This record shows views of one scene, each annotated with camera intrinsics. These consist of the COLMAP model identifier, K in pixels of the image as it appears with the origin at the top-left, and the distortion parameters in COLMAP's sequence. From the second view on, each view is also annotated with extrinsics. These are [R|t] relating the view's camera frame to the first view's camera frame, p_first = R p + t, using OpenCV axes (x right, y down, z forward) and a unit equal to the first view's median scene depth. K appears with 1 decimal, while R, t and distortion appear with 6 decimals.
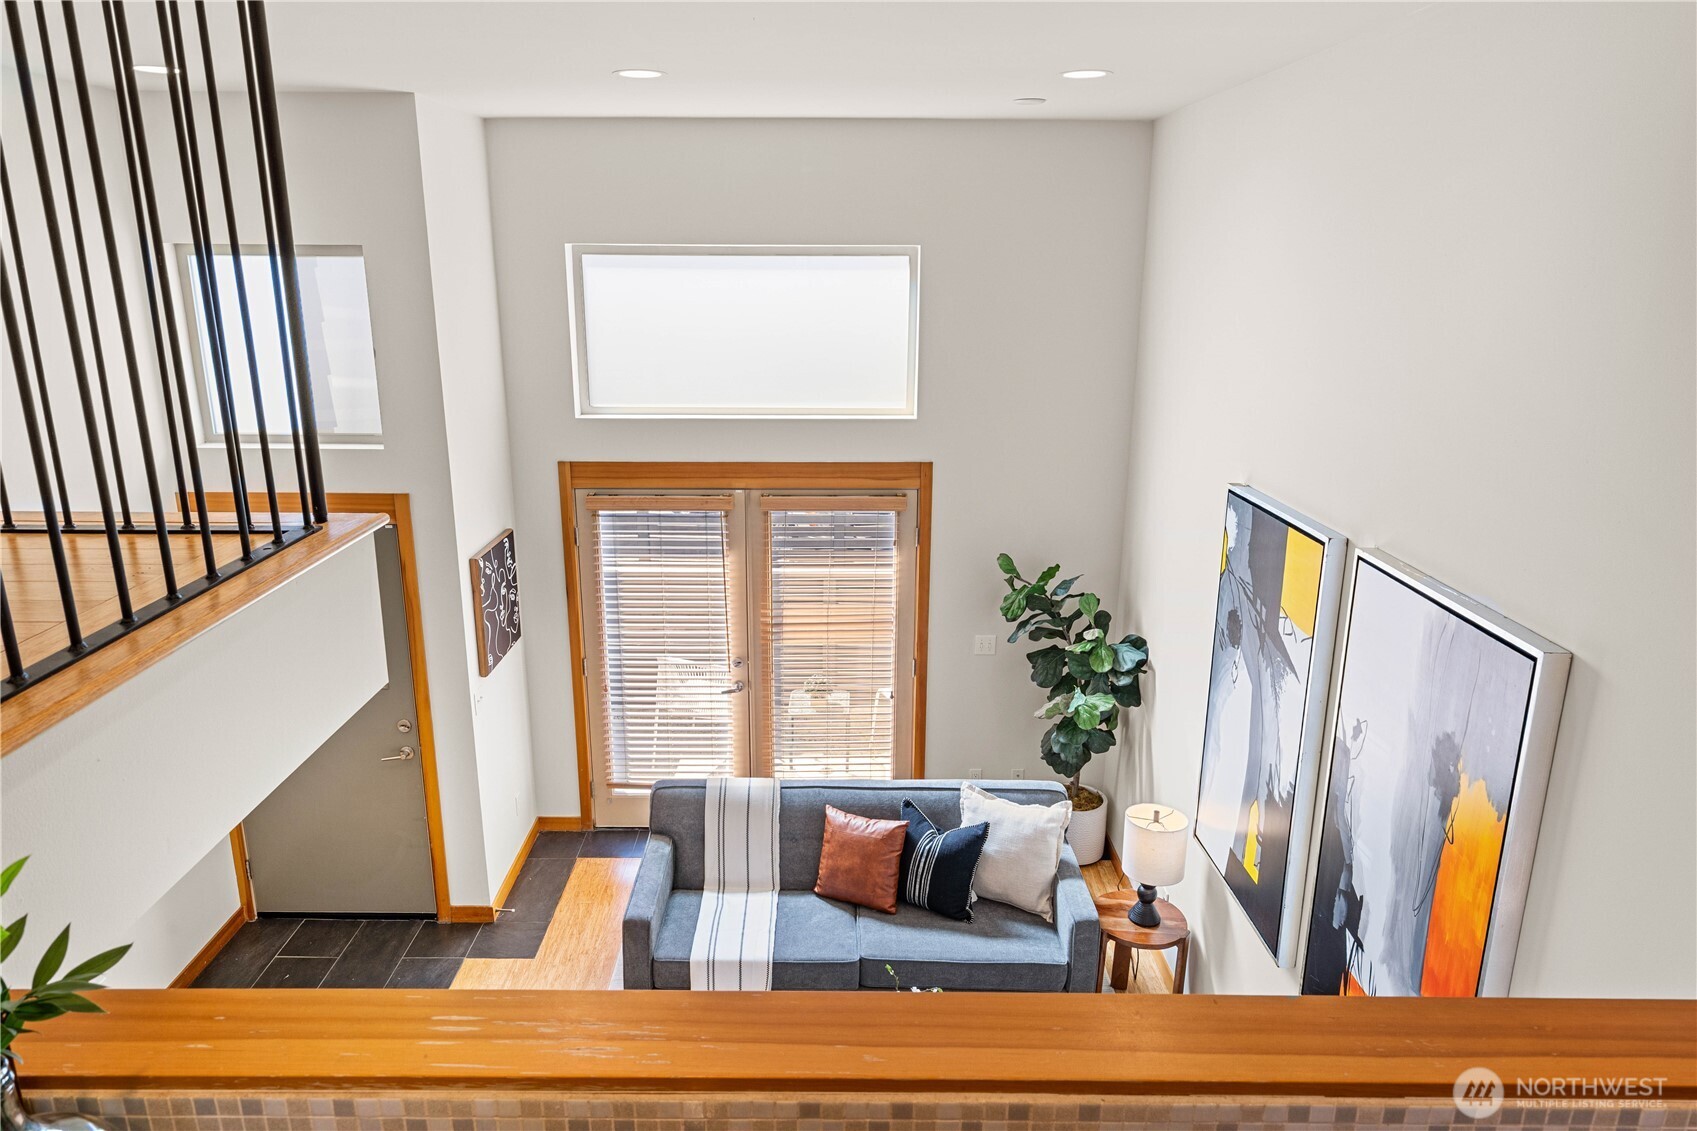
lens RADIAL K [[1109.5, 0, 834.3], [0, 1109.5, 571.6], [0, 0, 1]] dist [0.027868, 0.000298]
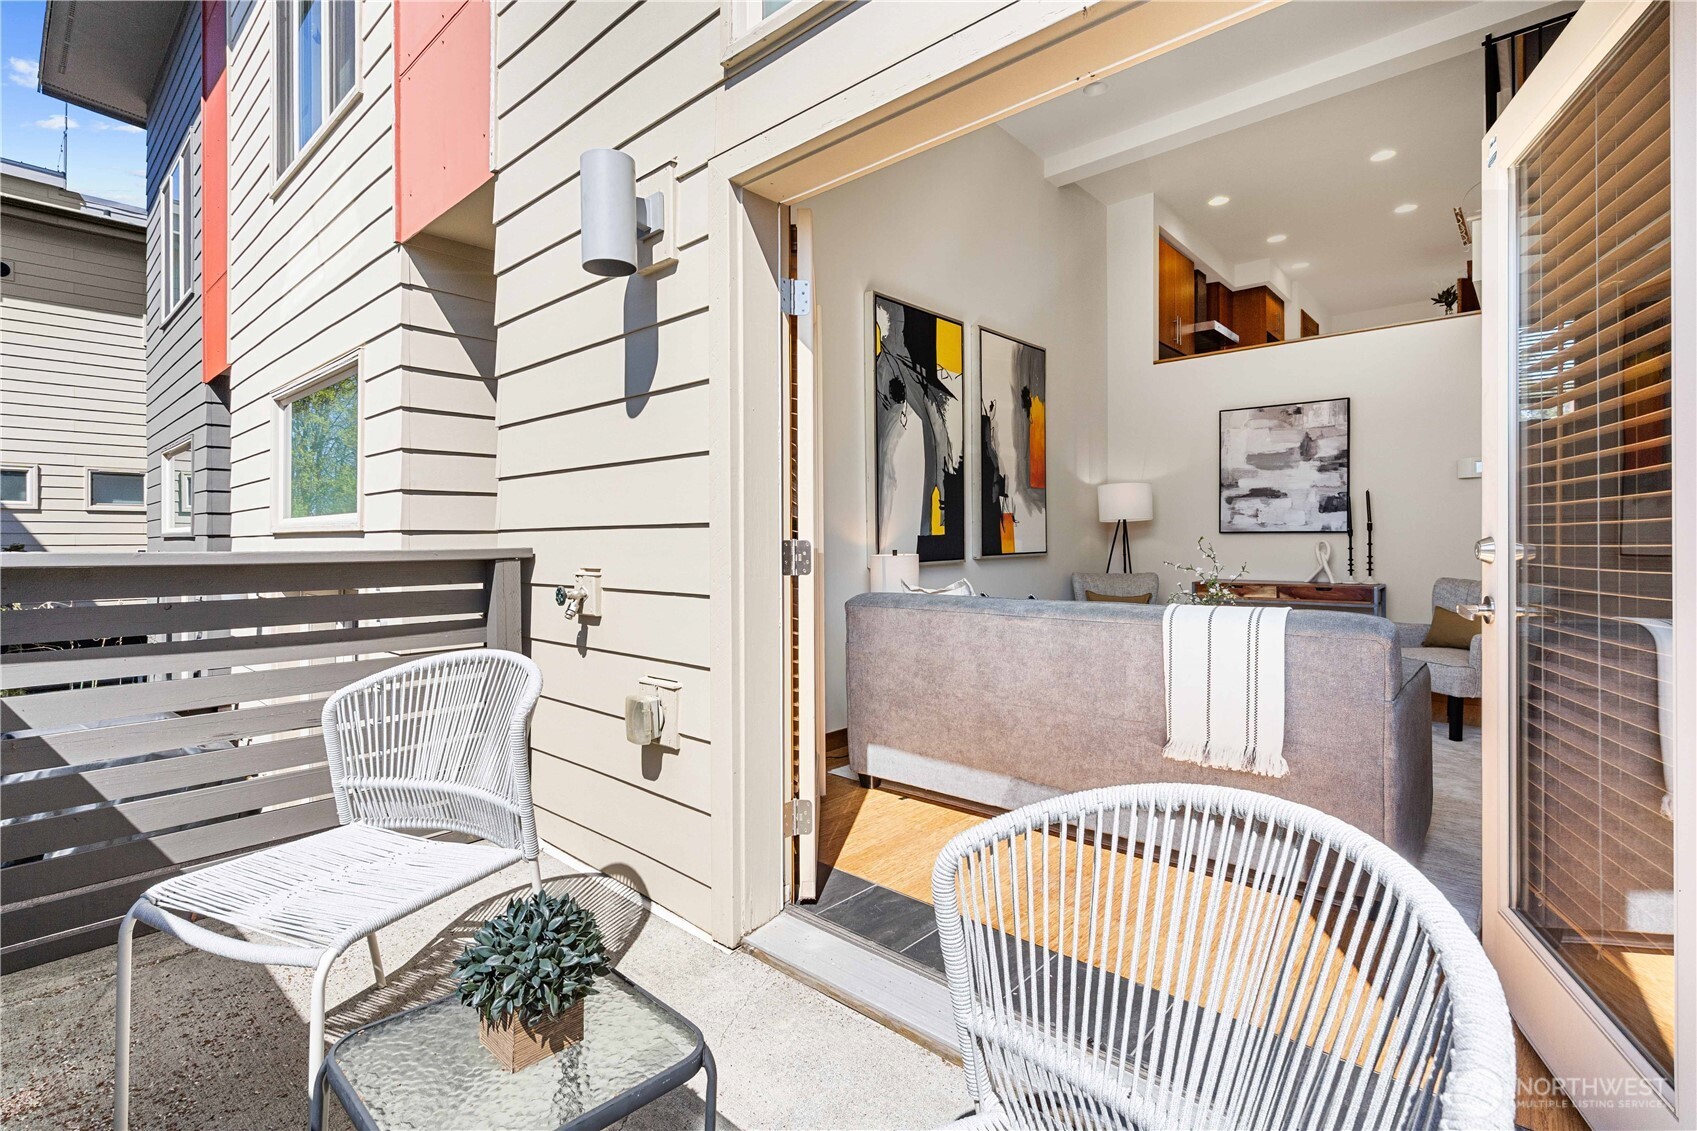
lens RADIAL K [[770.6, 0, 827.0], [0, 770.6, 536.1], [0, 0, 1]] dist [-0.008026, 0.004368]
pose [[-0.735698, -0.001297, 0.677309, -0.225823], [0.185240, 0.961487, 0.203050, 0.010090], [-0.651487, 0.274848, -0.707123, 1.563067]]
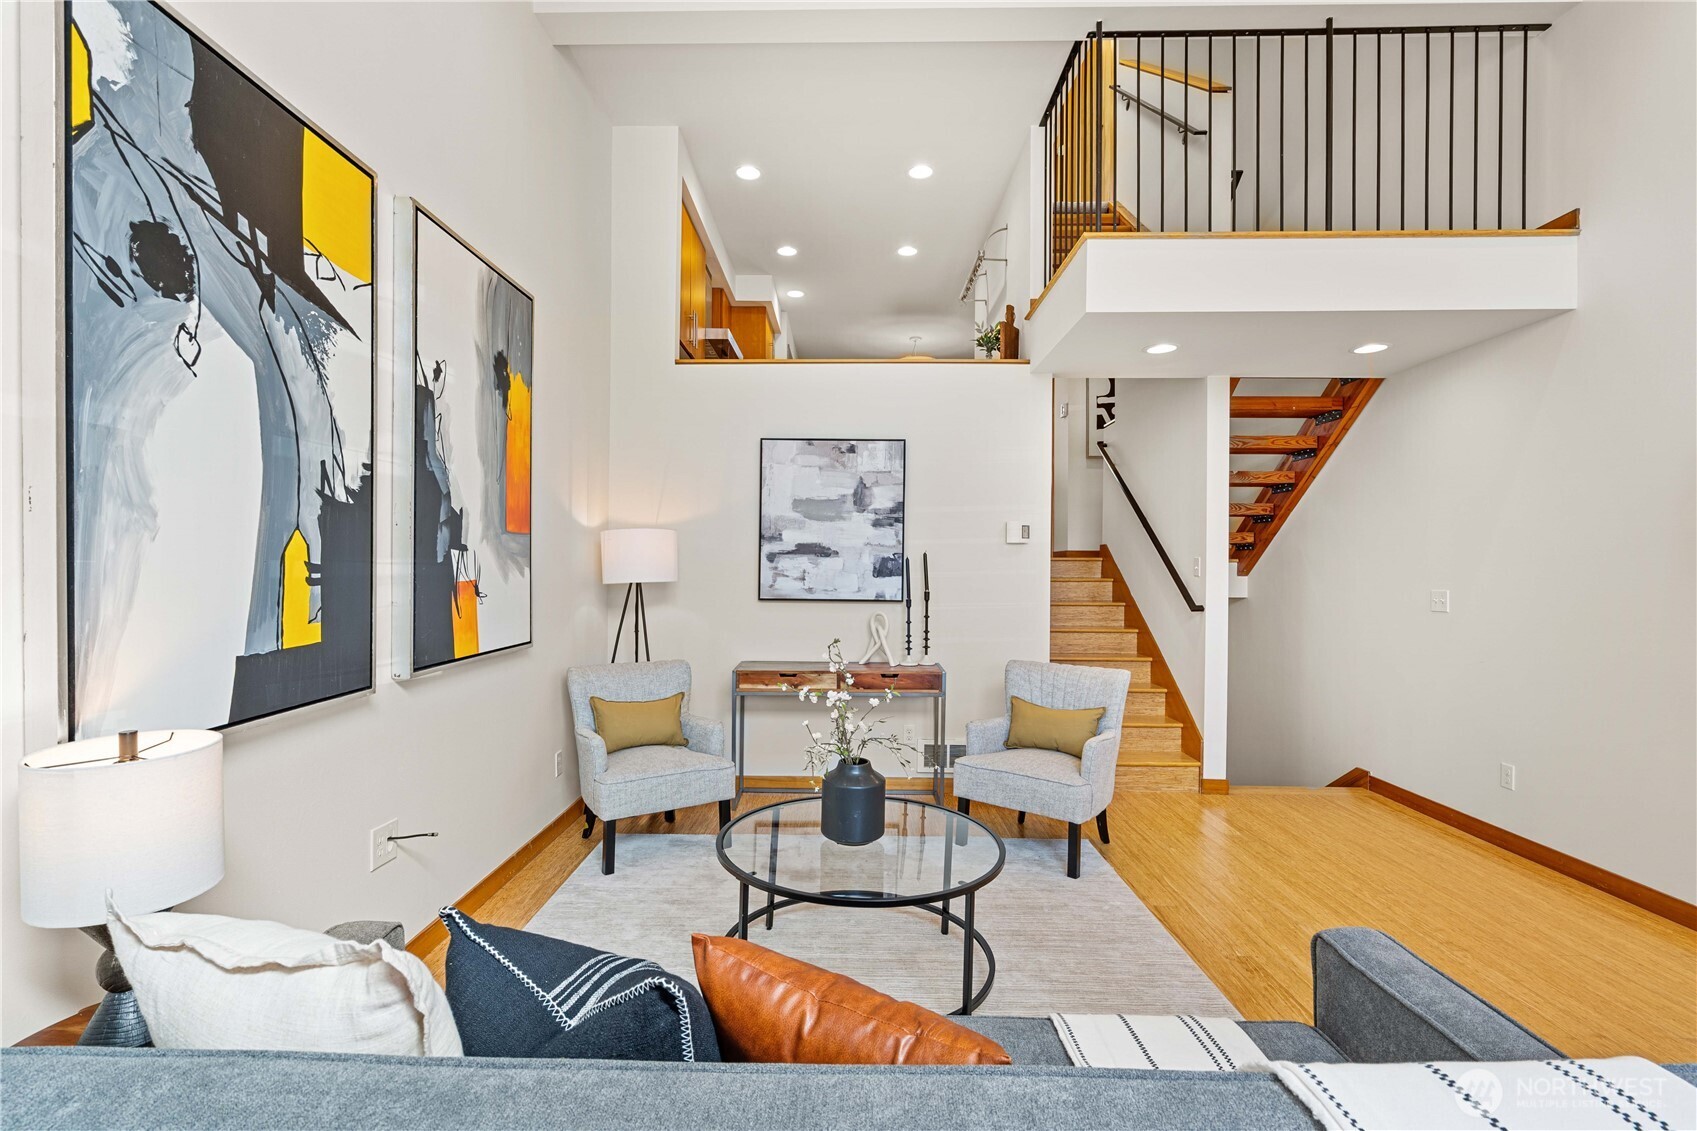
lens RADIAL K [[770.6, 0, 833.1], [0, 770.6, 568.2], [0, 0, 1]] dist [-0.008026, 0.004368]
pose [[-0.999650, -0.012780, 0.023159, 0.026833], [-0.005923, 0.961449, 0.274920, 0.076088], [-0.025779, 0.274686, -0.961188, 1.175519]]
